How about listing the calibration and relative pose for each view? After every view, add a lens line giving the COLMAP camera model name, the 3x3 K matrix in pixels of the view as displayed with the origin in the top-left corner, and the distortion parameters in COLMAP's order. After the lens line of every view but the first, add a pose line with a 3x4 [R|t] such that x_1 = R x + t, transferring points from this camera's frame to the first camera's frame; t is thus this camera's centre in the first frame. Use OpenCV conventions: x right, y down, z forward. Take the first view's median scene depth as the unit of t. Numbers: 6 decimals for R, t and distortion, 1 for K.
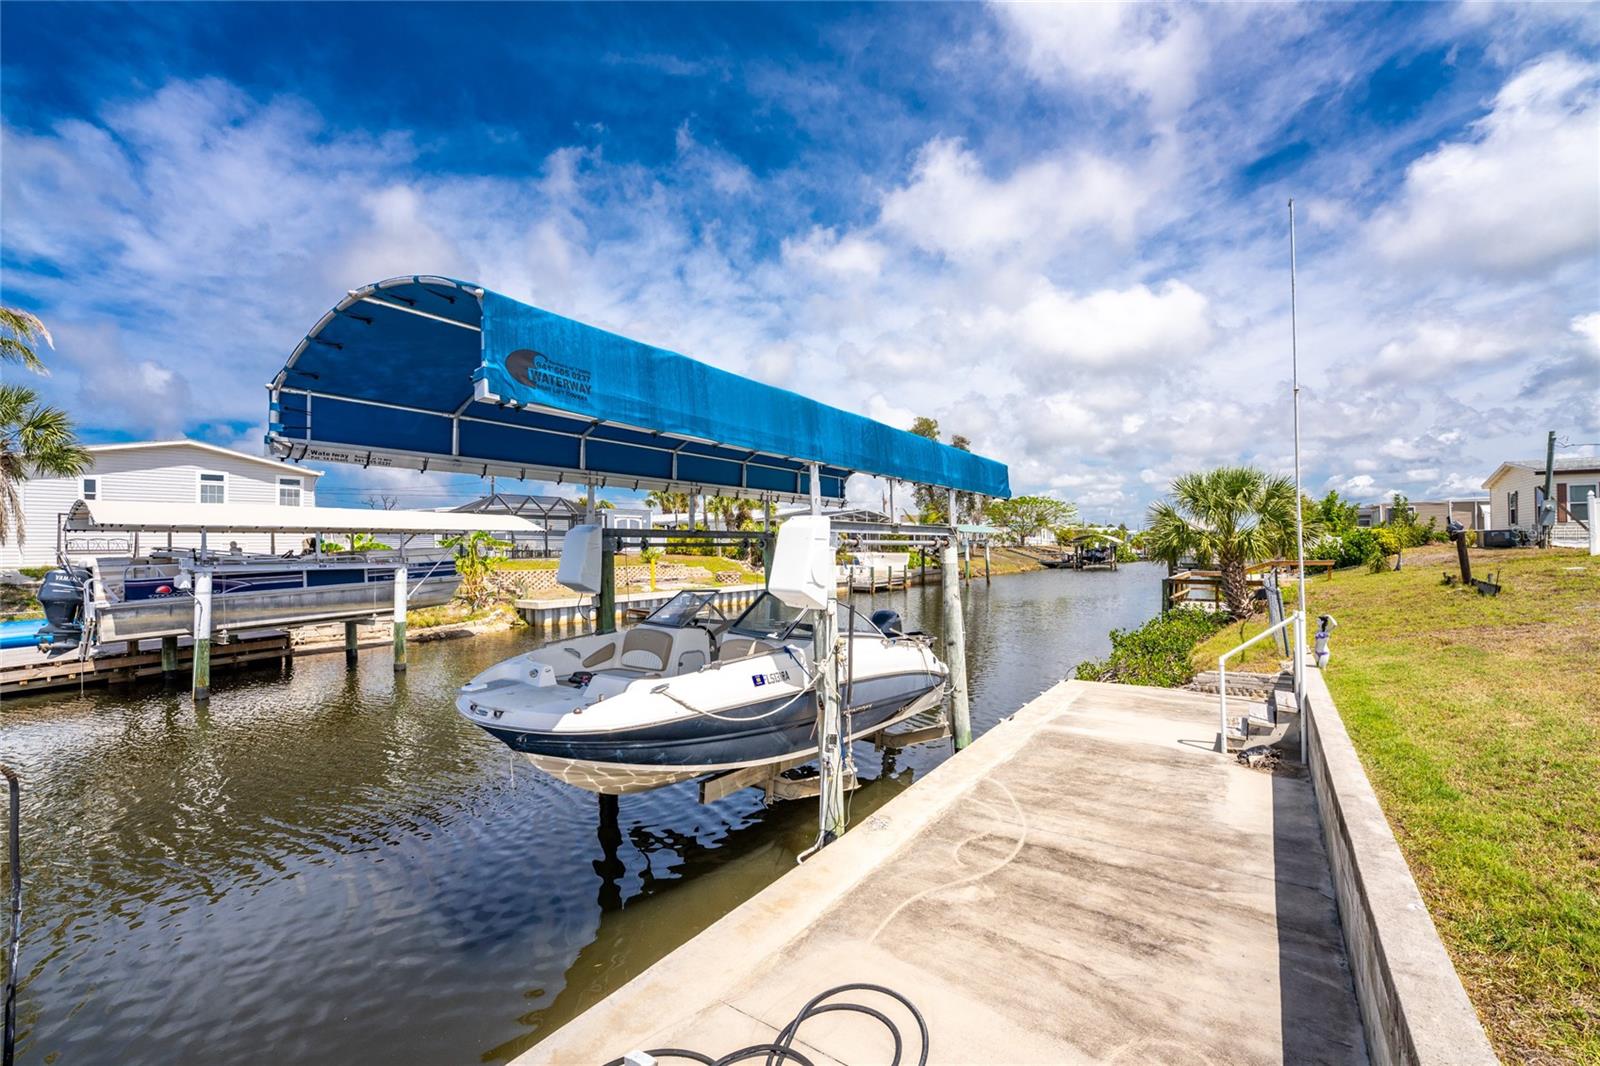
lens RADIAL K [[652.3, 0, 801.7], [0, 652.3, 547.4], [0, 0, 1]] dist [-0.031781, 0.005128]
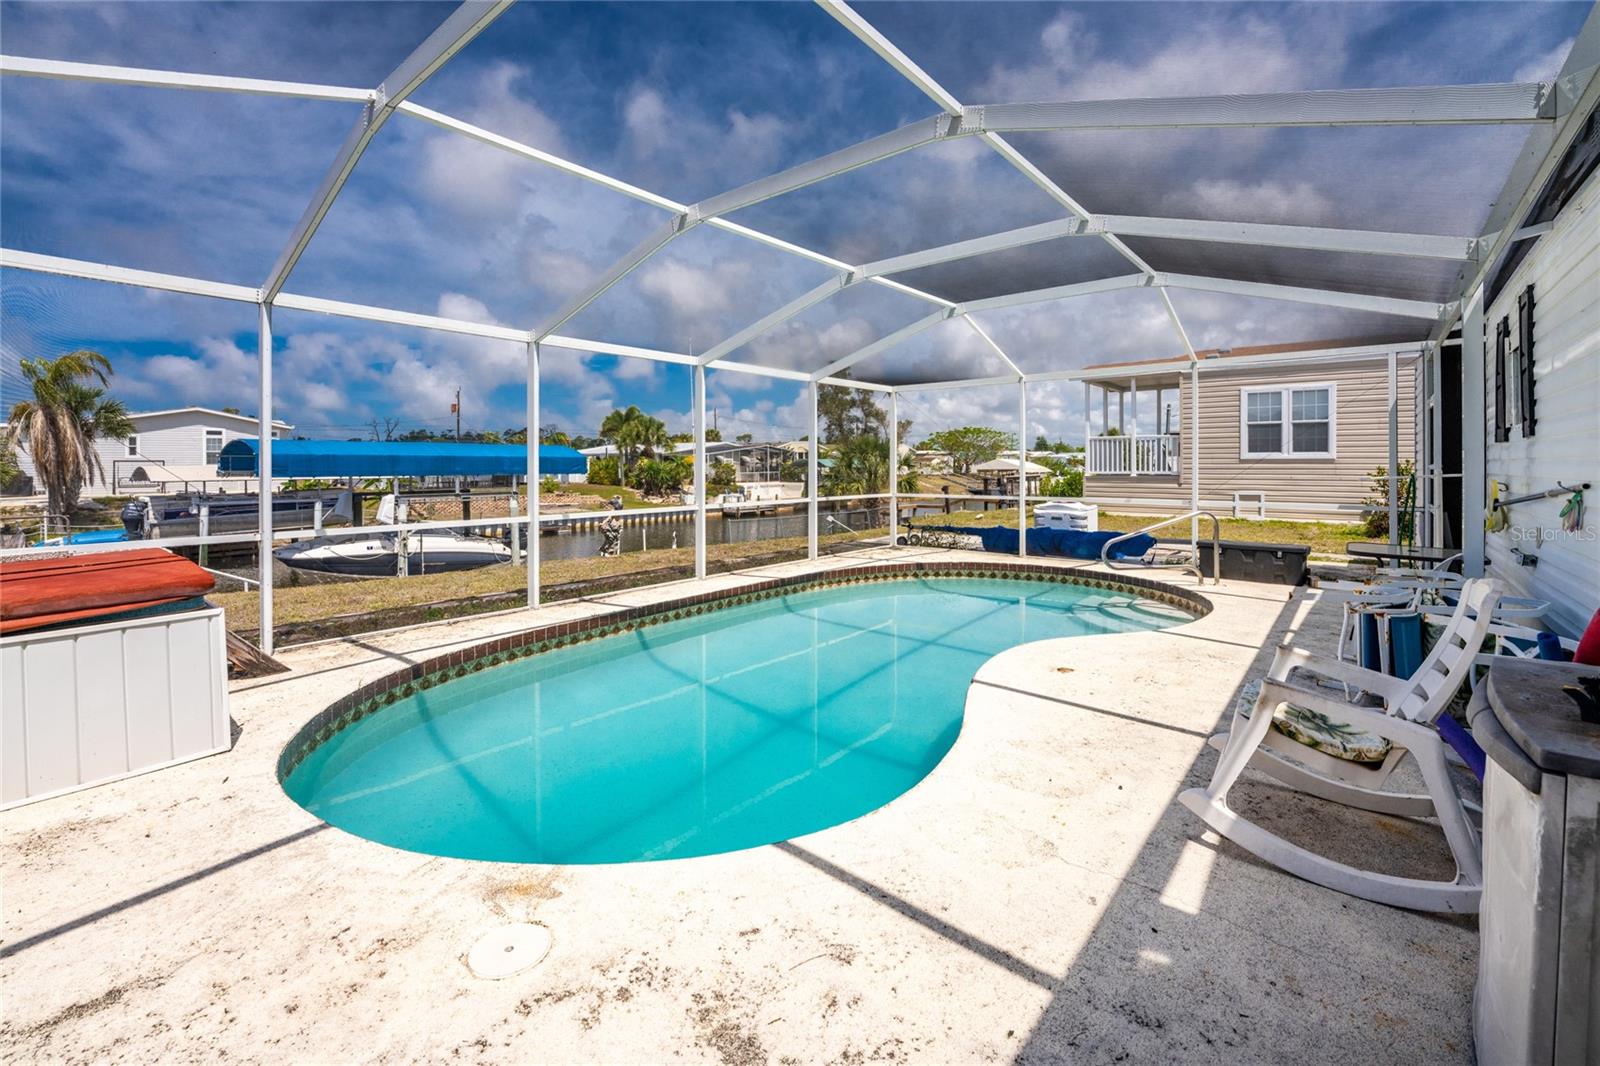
lens RADIAL K [[677.7, 0, 785.3], [0, 677.7, 530.2], [0, 0, 1]] dist [0.002889, 0.000371]
pose [[0.997606, 0.012936, -0.067939, 0.612944], [-0.006529, 0.995580, 0.093686, -0.057718], [0.068851, -0.093018, 0.993281, -0.593171]]
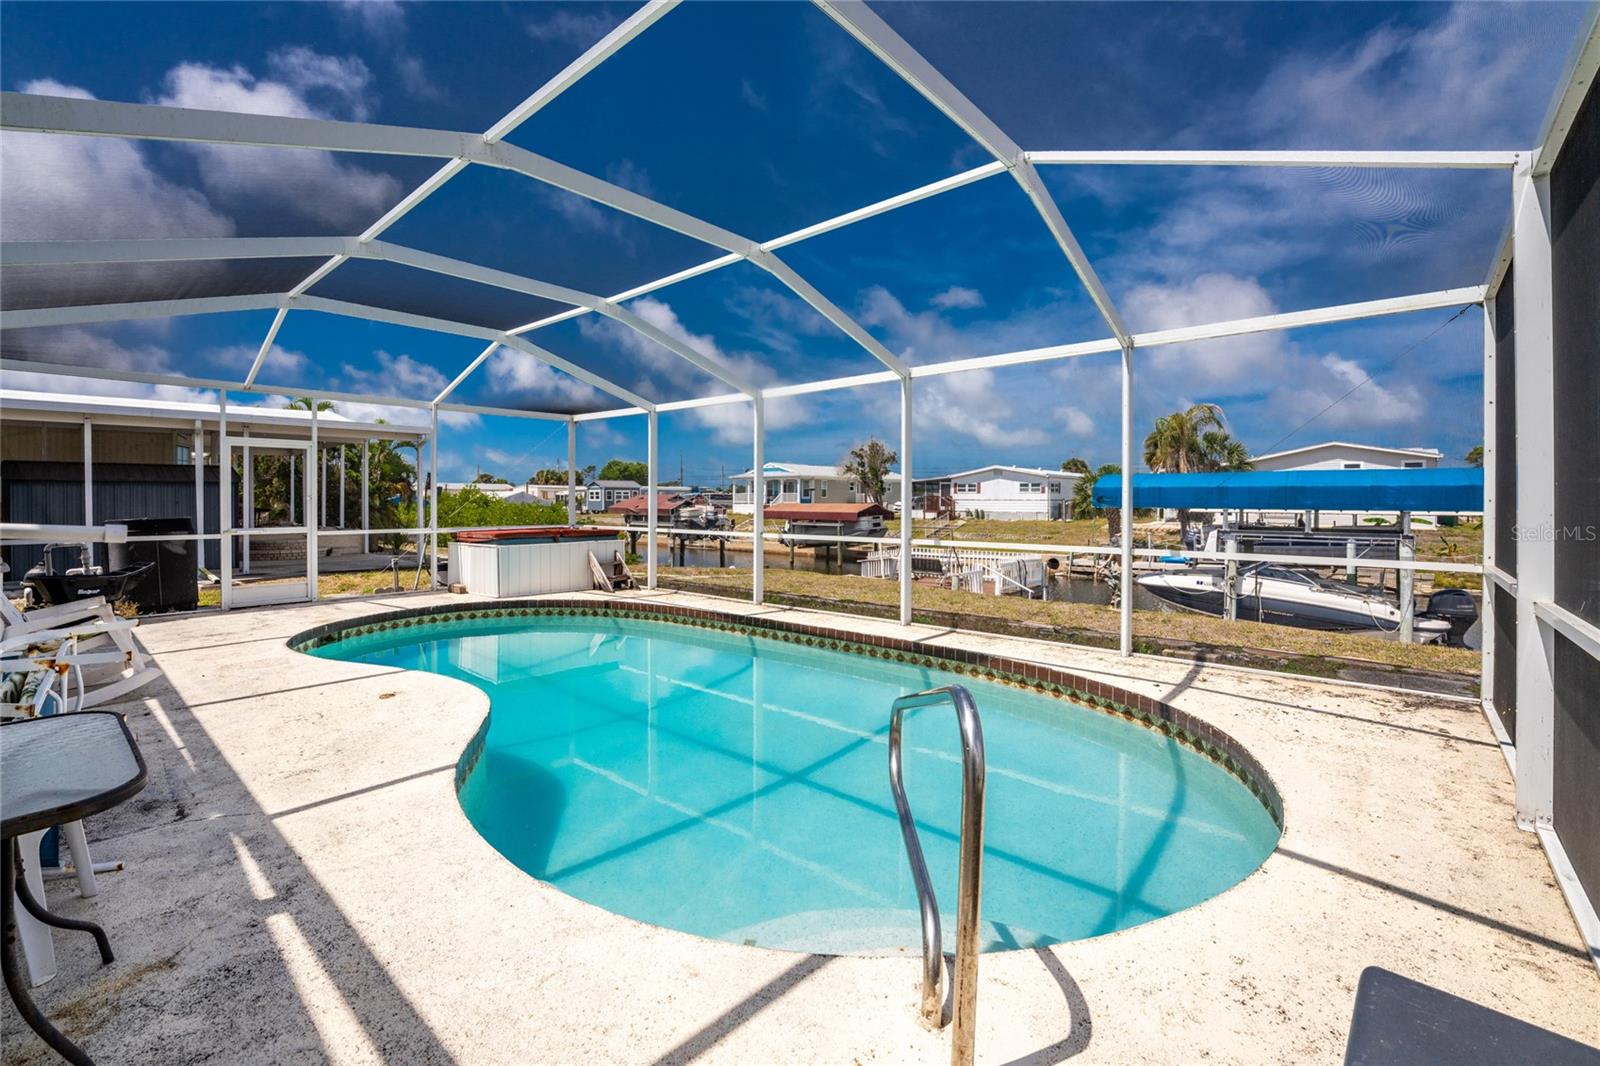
lens RADIAL K [[677.7, 0, 785.3], [0, 677.7, 530.2], [0, 0, 1]] dist [0.002889, 0.000371]
pose [[-0.082957, 0.052649, -0.995161, 0.930132], [-0.001570, 0.998595, 0.052962, -0.059834], [0.996552, 0.005956, -0.082758, -0.188011]]
